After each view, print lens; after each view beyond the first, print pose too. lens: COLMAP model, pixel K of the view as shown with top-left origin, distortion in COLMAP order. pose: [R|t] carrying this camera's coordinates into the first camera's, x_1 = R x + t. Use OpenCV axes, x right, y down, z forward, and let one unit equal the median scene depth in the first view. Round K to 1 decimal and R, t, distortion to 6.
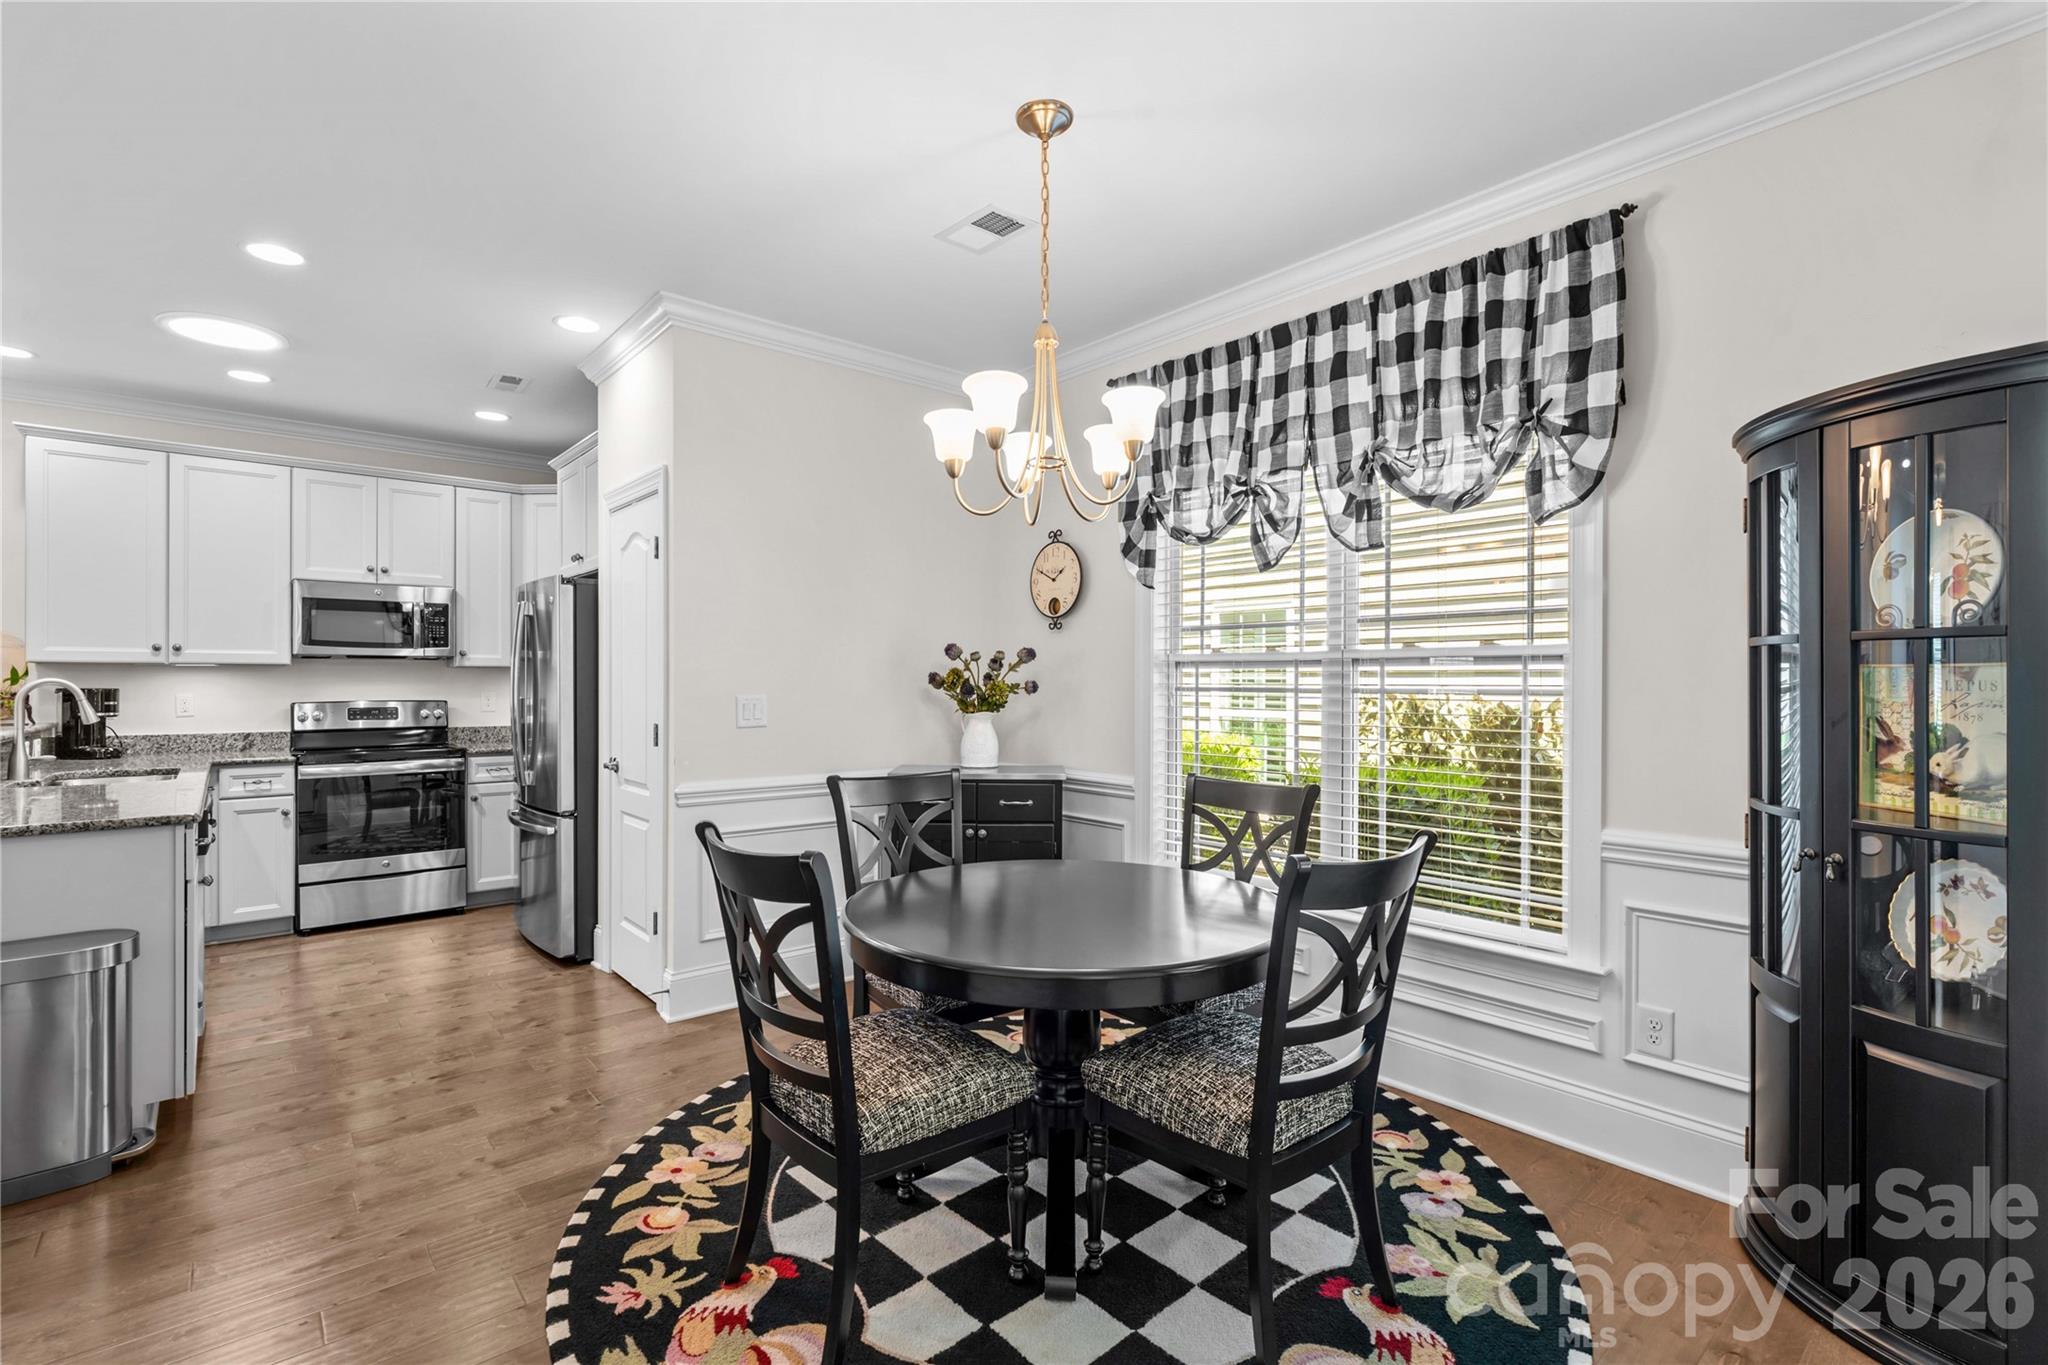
lens RADIAL K [[932.5, 0, 1022.1], [0, 932.5, 666.0], [0, 0, 1]] dist [-0.007847, 0.004607]
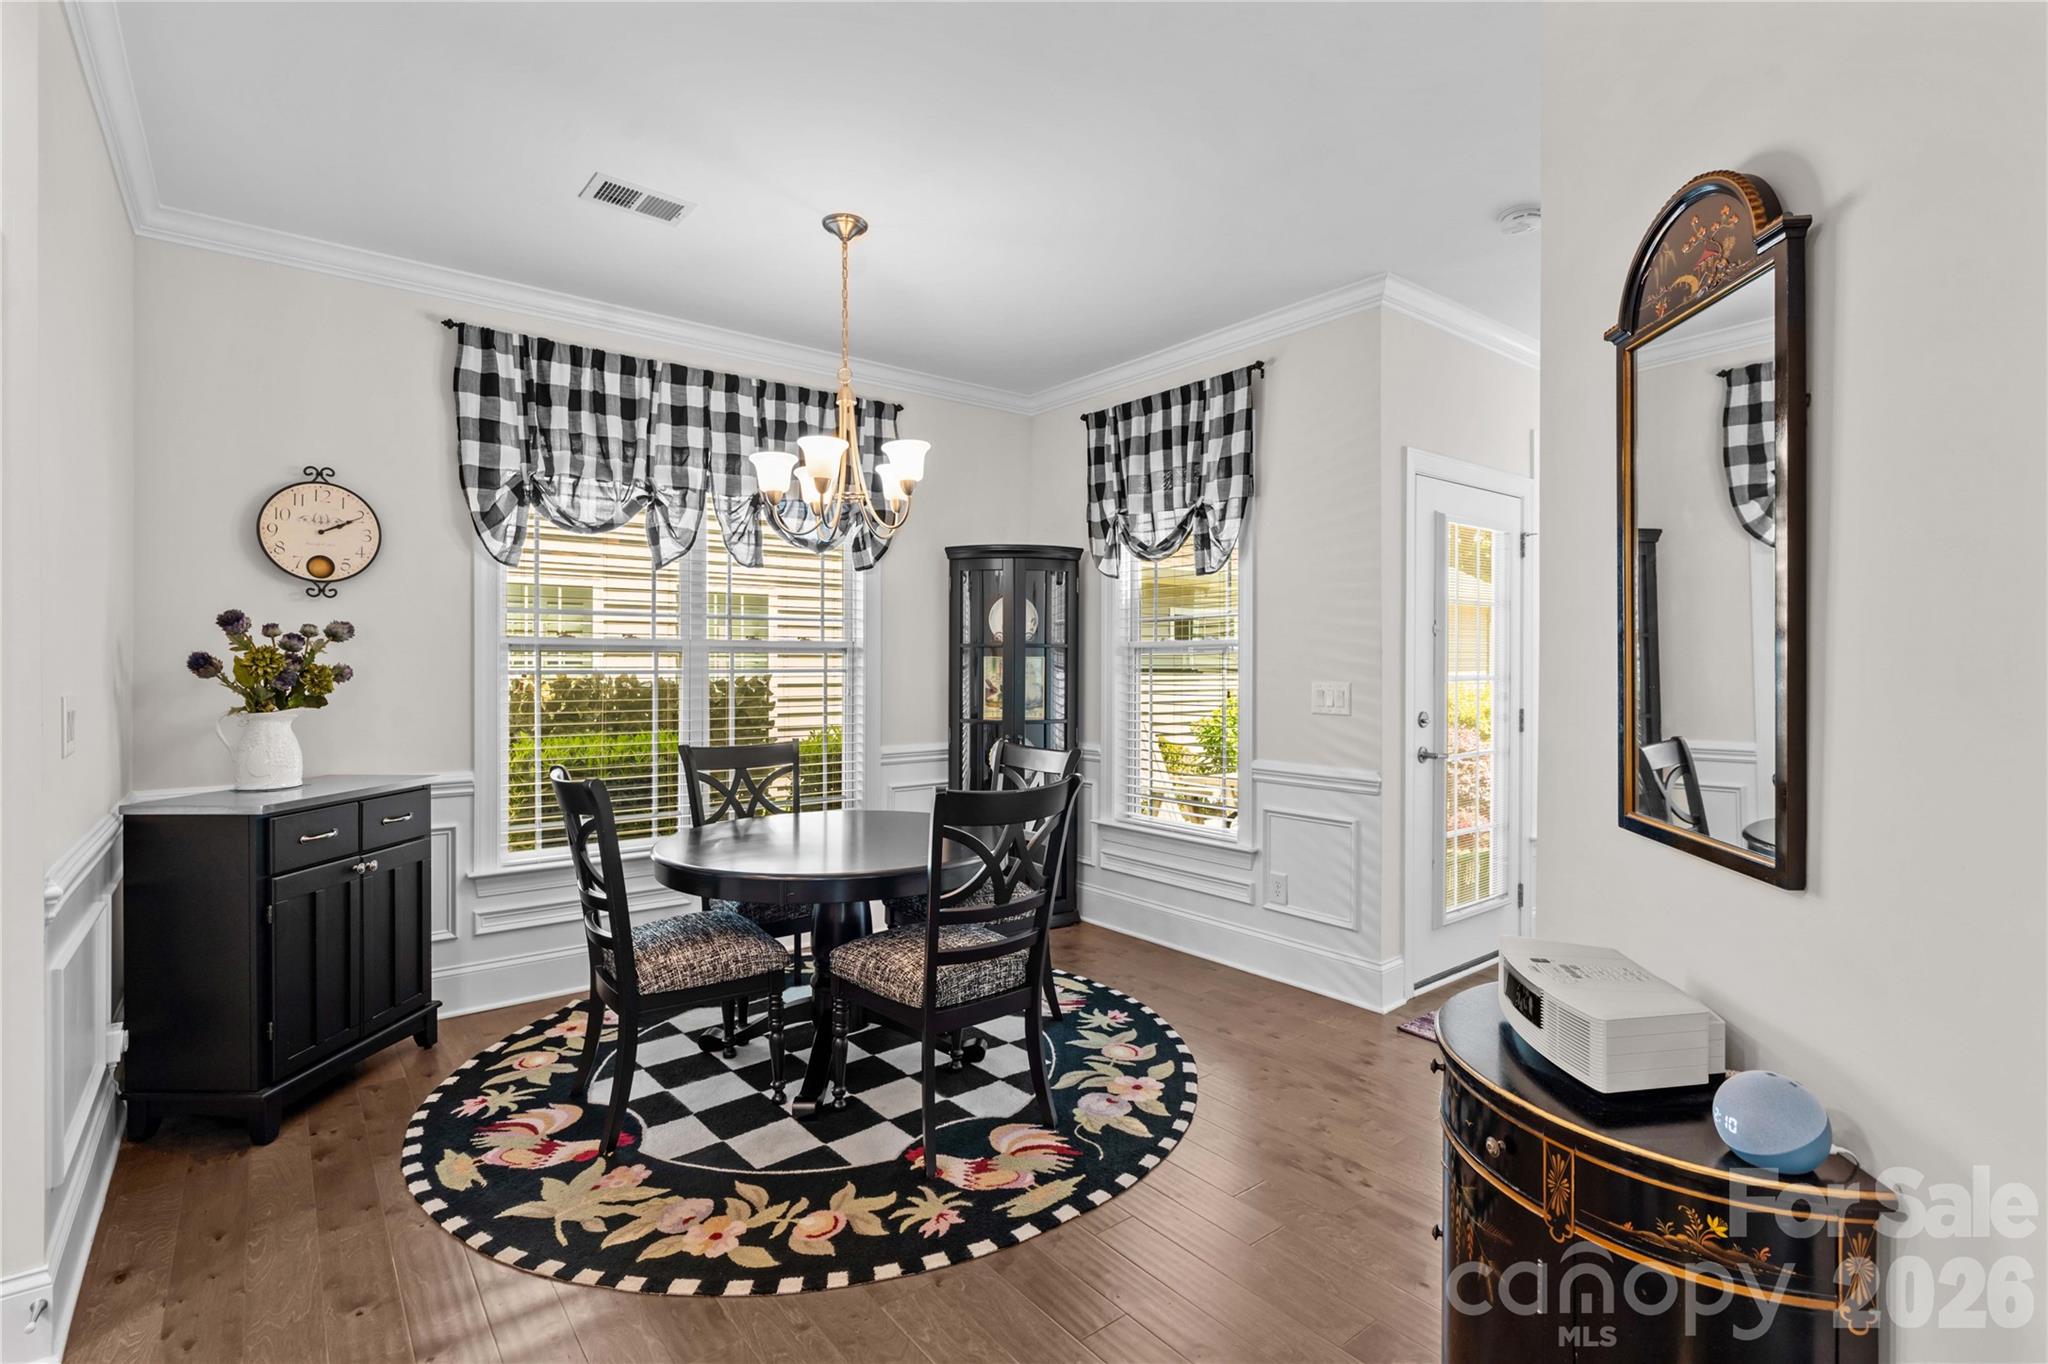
lens RADIAL K [[932.5, 0, 1004.8], [0, 932.5, 675.2], [0, 0, 1]] dist [-0.007847, 0.004607]
pose [[0.054901, -0.017060, 0.998346, -0.717387], [-0.018156, 0.999672, 0.018082, 0.000393], [-0.998327, -0.019118, 0.054573, 0.411559]]
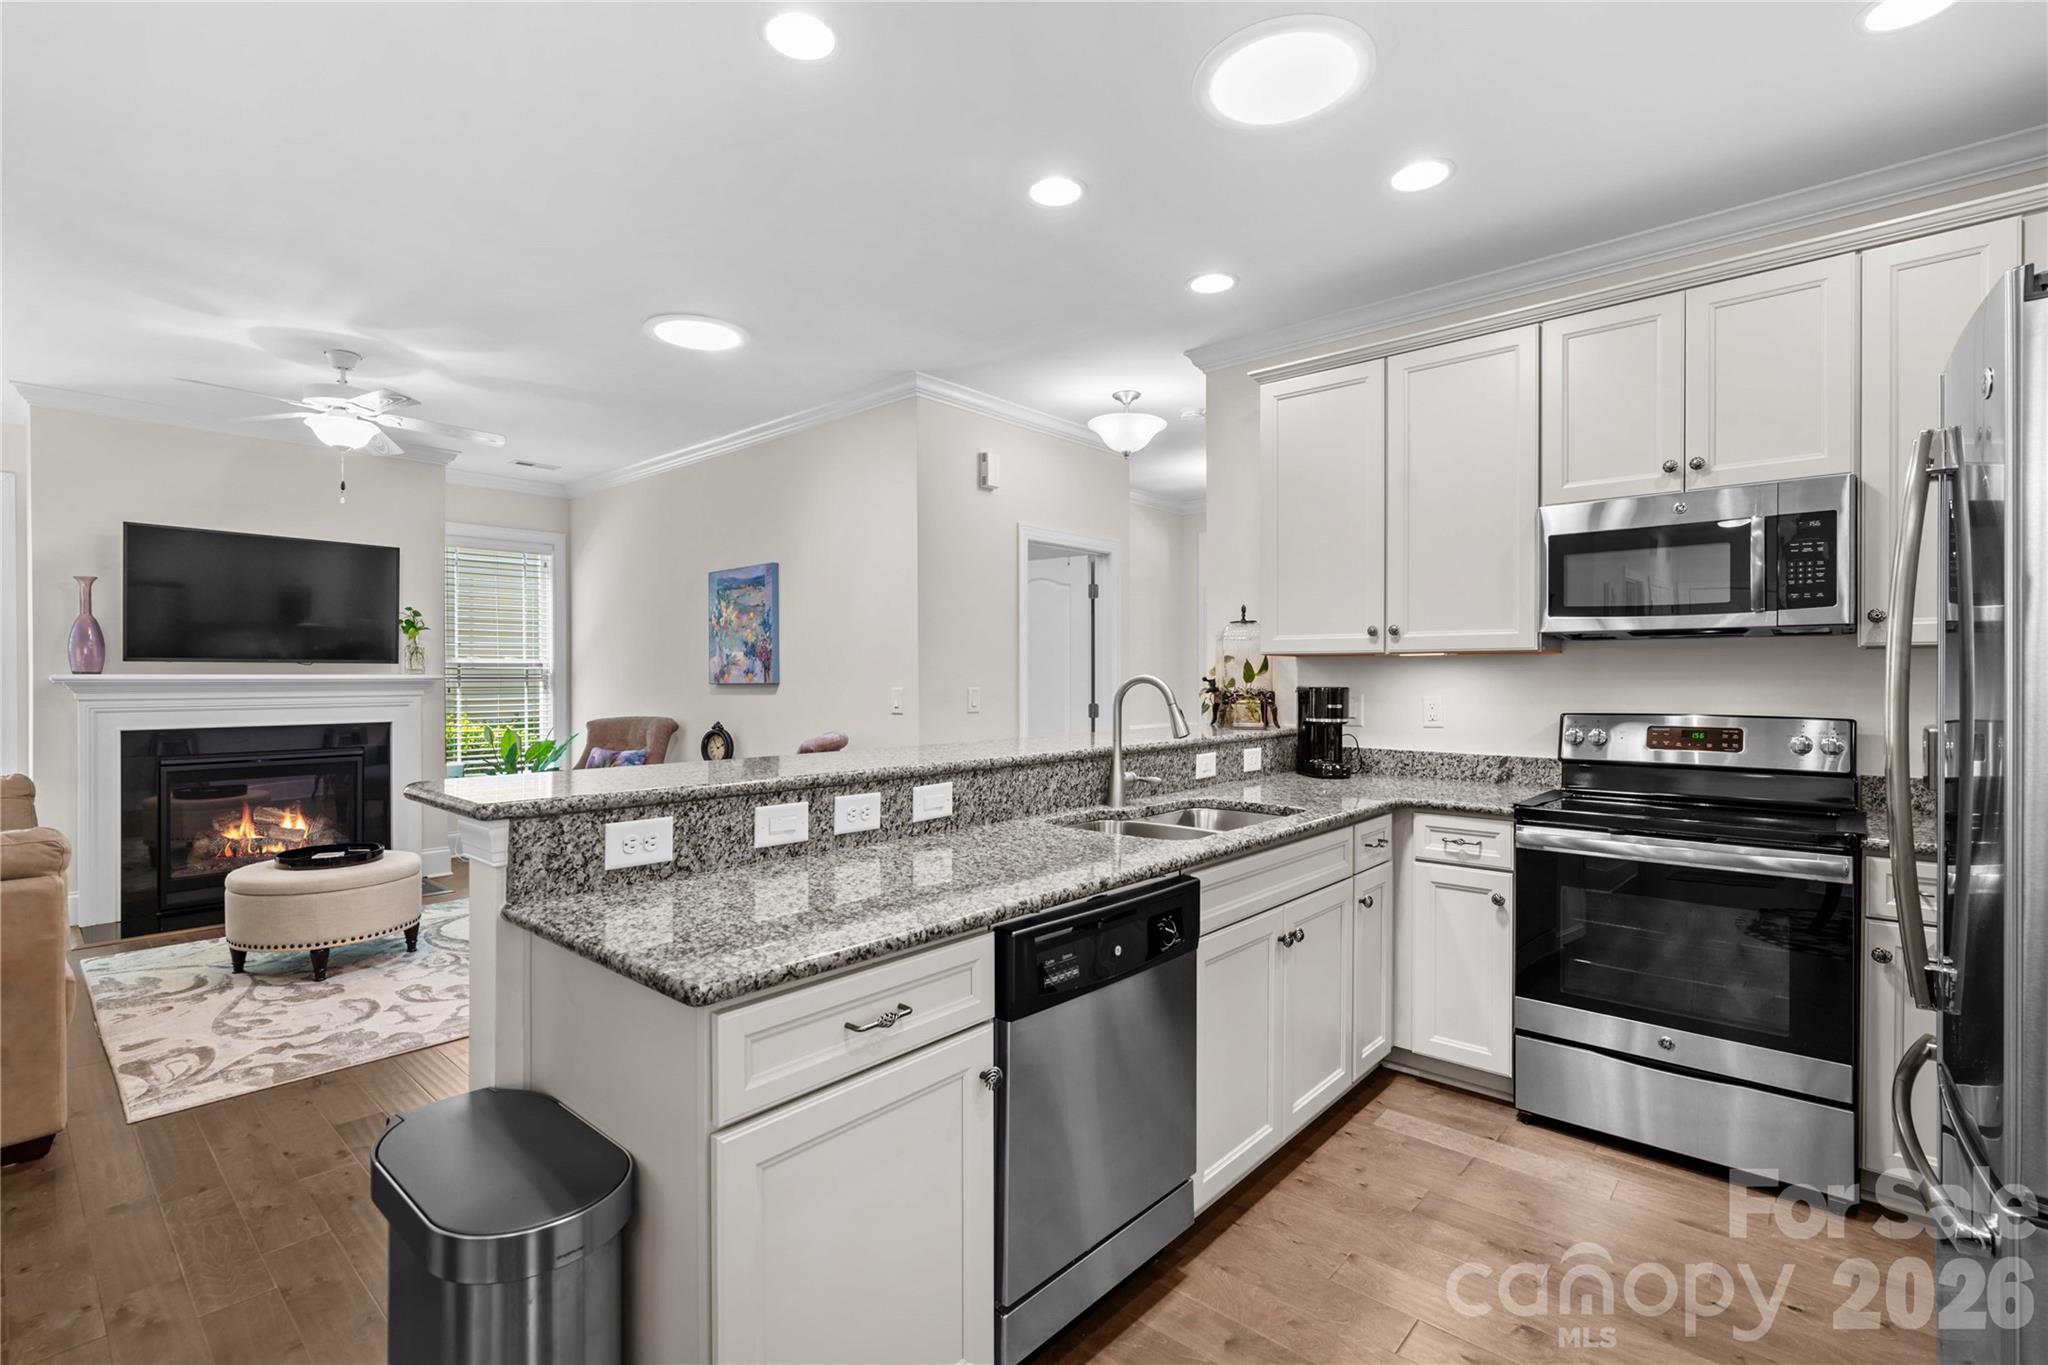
lens RADIAL K [[932.5, 0, 1018.5], [0, 932.5, 682.7], [0, 0, 1]] dist [-0.007847, 0.004607]
pose [[0.129707, 0.006628, -0.991530, -0.283086], [0.016659, 0.999822, 0.008863, 0.010302], [0.991412, -0.017668, 0.129573, 0.718092]]
